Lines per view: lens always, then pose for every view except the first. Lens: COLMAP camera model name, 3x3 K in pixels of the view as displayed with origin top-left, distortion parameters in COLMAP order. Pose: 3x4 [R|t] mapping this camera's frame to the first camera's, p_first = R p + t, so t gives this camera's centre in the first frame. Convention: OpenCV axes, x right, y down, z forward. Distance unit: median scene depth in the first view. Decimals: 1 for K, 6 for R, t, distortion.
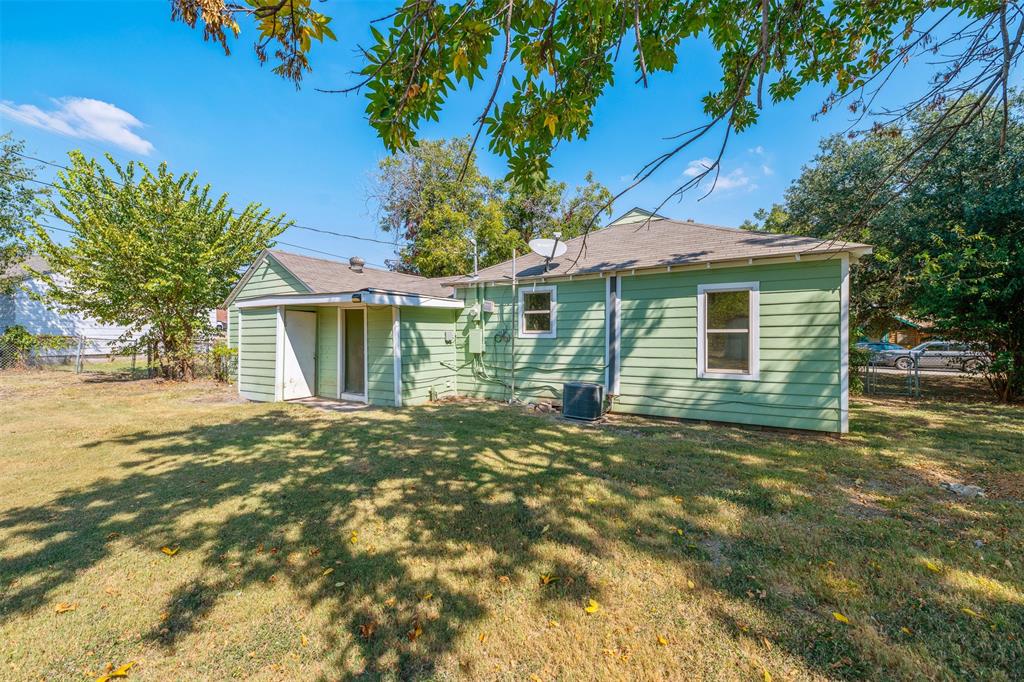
lens RADIAL K [[407.4, 0, 513.2], [0, 407.4, 336.4], [0, 0, 1]] dist [0.010544, -0.000390]
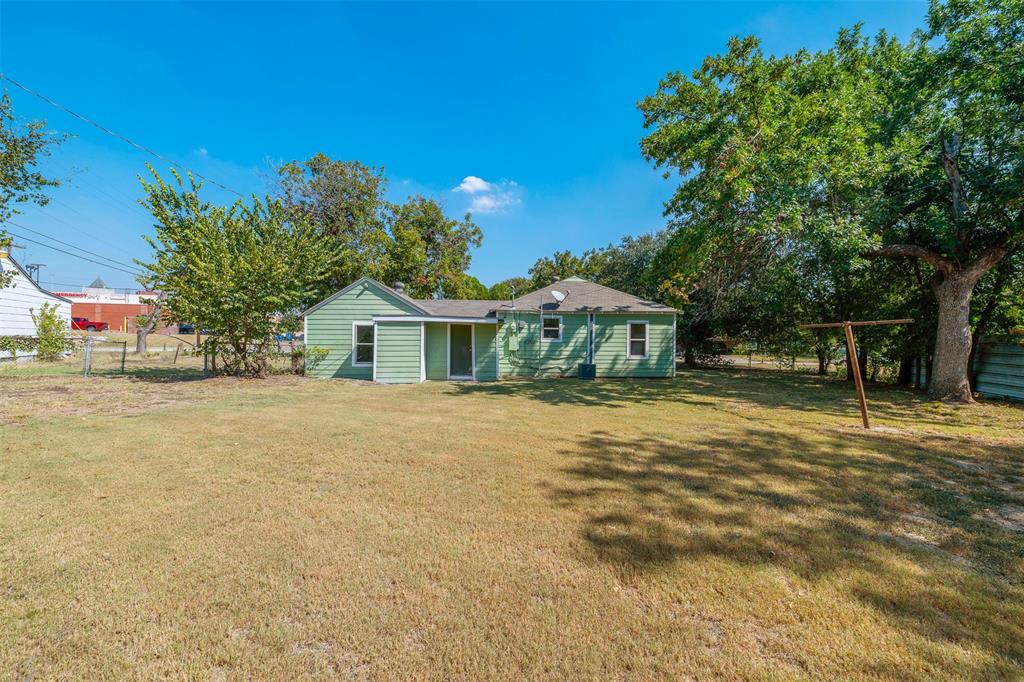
lens RADIAL K [[407.4, 0, 512.3], [0, 407.4, 344.4], [0, 0, 1]] dist [0.010544, -0.000390]
pose [[0.842014, -0.000638, 0.539455, -1.162749], [-0.009359, 0.999831, 0.015792, -0.014677], [-0.539374, -0.018346, 0.841866, -0.534909]]
